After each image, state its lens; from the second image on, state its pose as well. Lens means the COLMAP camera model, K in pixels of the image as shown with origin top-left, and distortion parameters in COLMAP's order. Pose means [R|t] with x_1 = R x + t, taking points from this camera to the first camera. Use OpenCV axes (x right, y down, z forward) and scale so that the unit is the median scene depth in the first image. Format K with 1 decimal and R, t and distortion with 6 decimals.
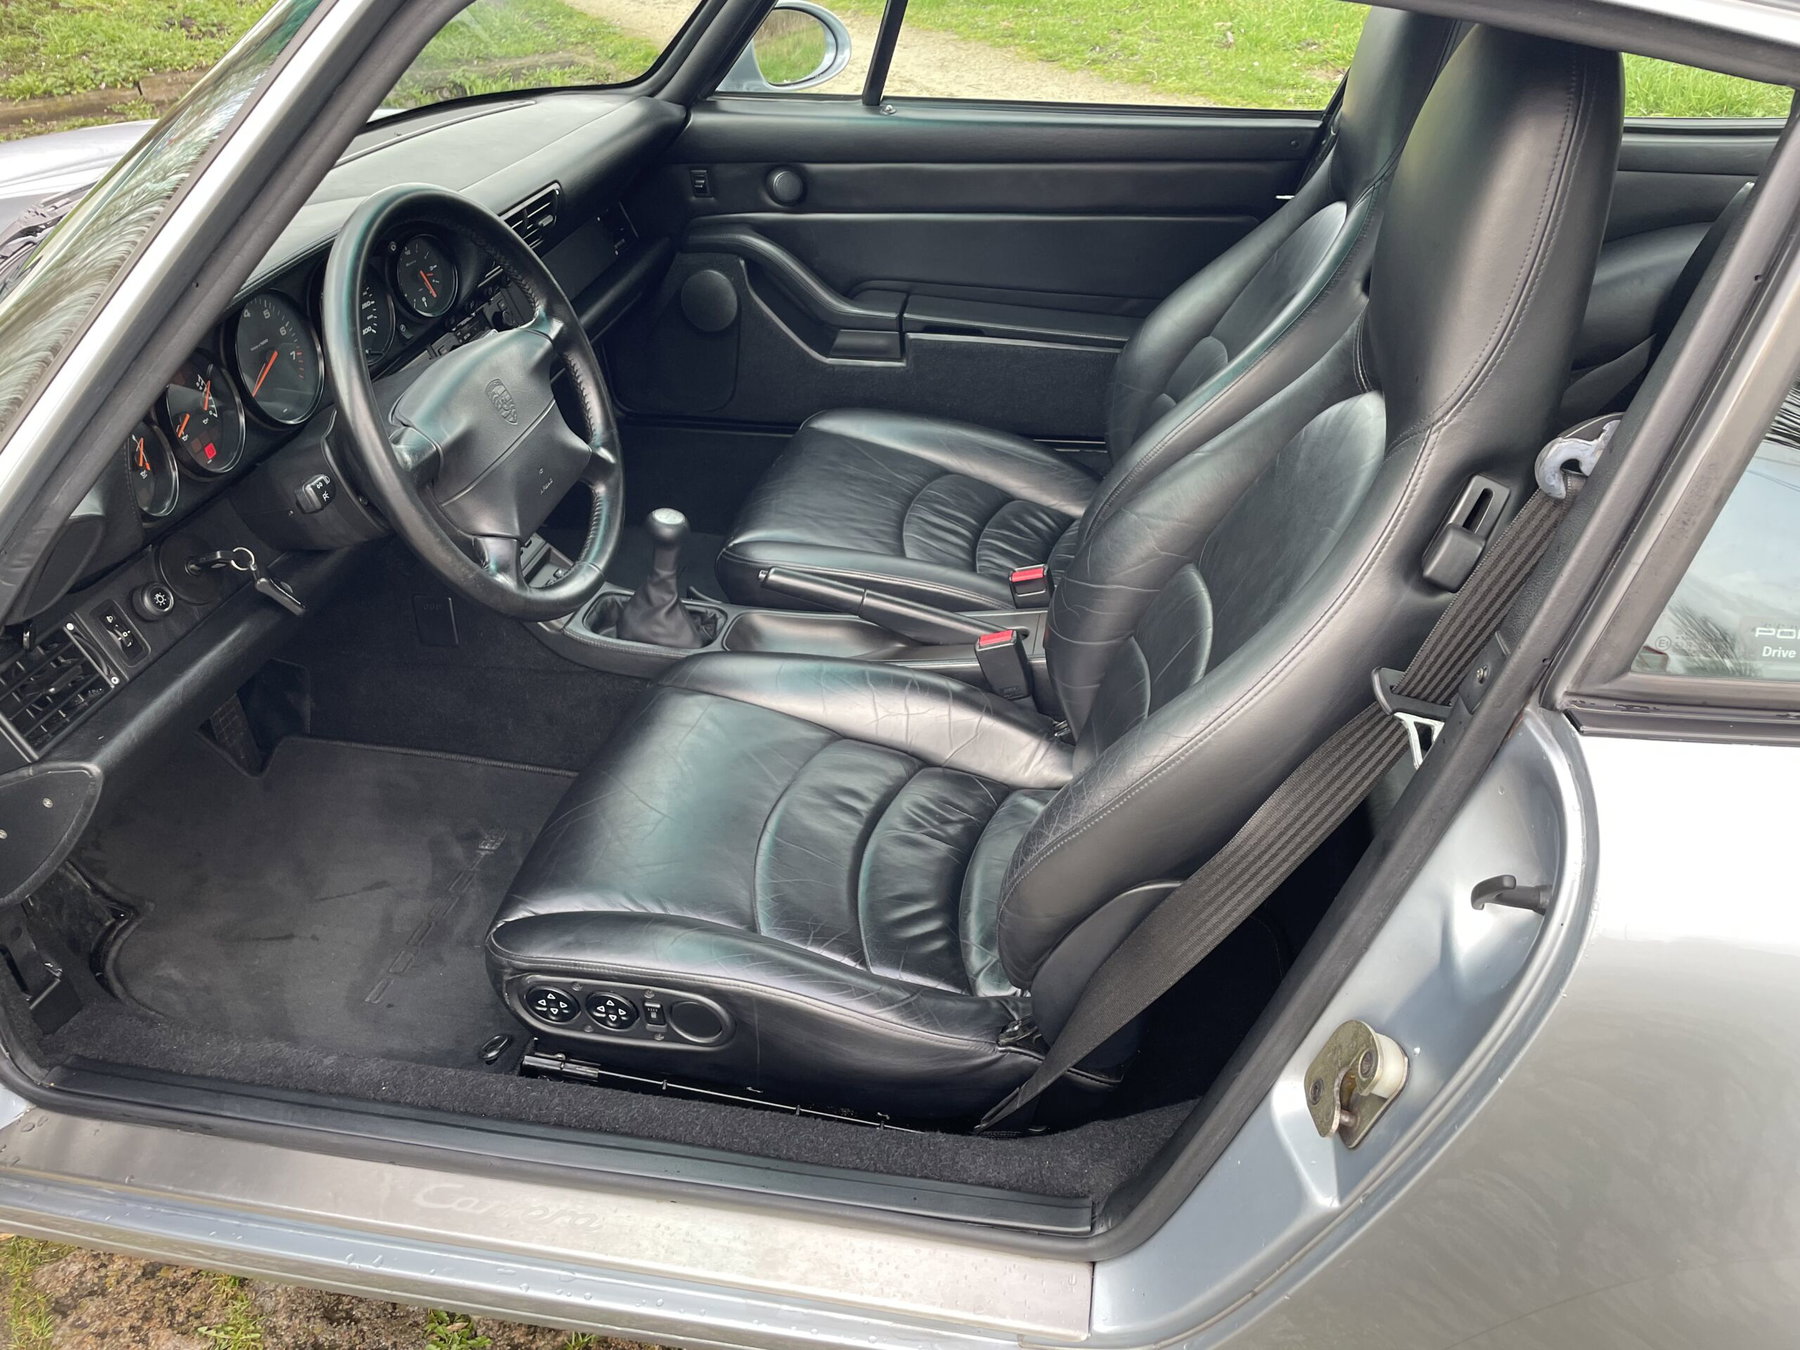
lens RADIAL K [[1361.0, 0, 943.2], [0, 1361.0, 671.8], [0, 0, 1]] dist [0.054264, -0.075814]
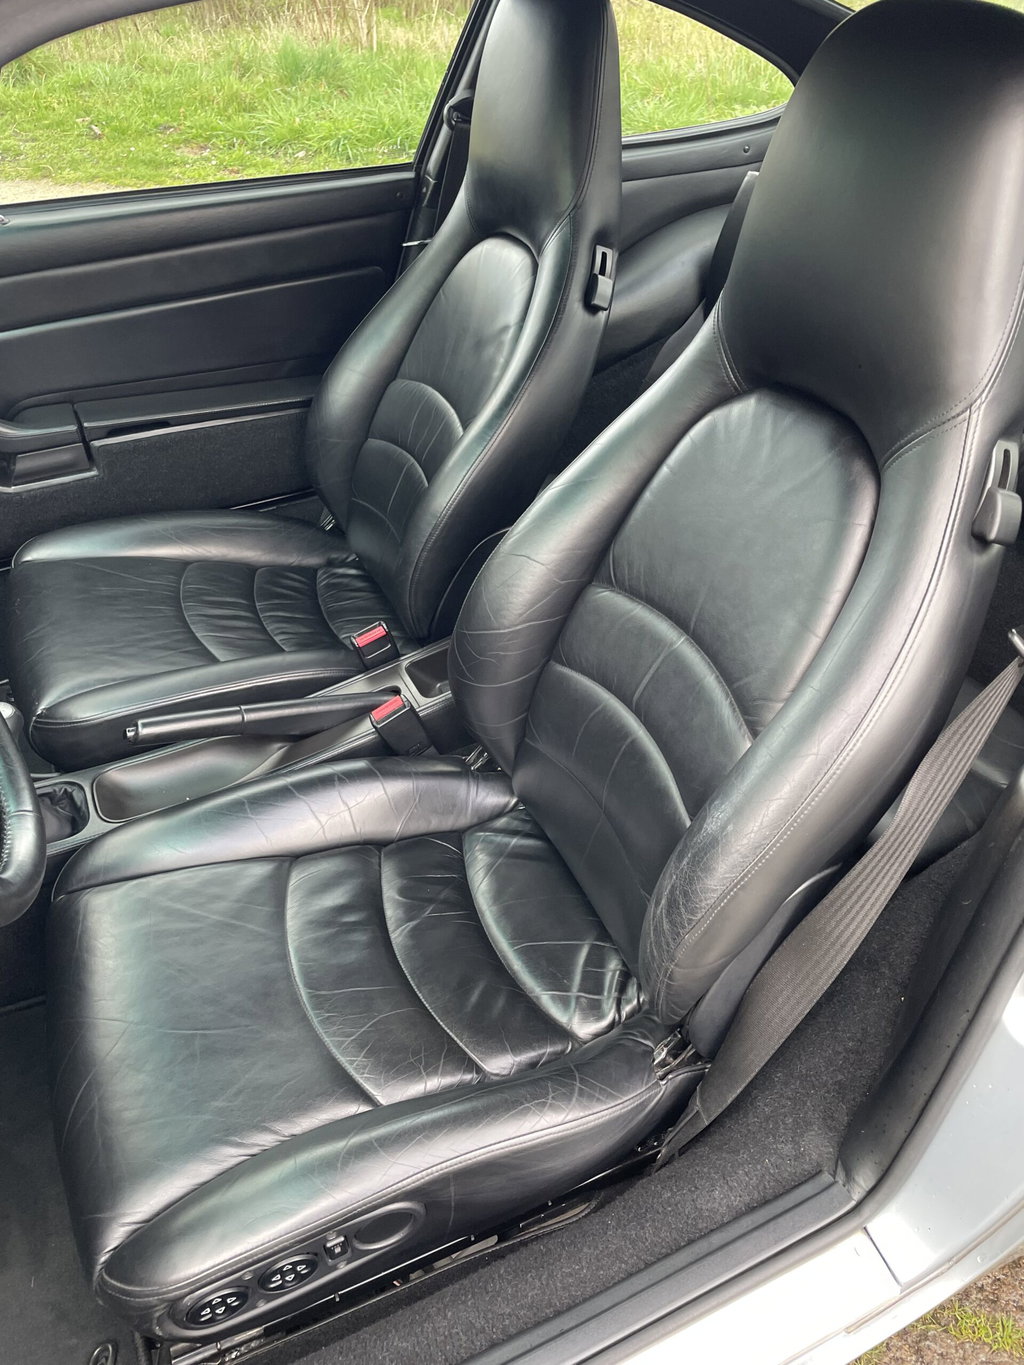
lens RADIAL K [[1032.1, 0, 544.5], [0, 1032.1, 681.8], [0, 0, 1]] dist [0.054264, -0.075814]
pose [[0.821263, -0.352703, 0.448473, -0.229950], [0.324368, 0.935279, 0.141559, -0.125350], [-0.469376, 0.029213, 0.882515, 0.269742]]
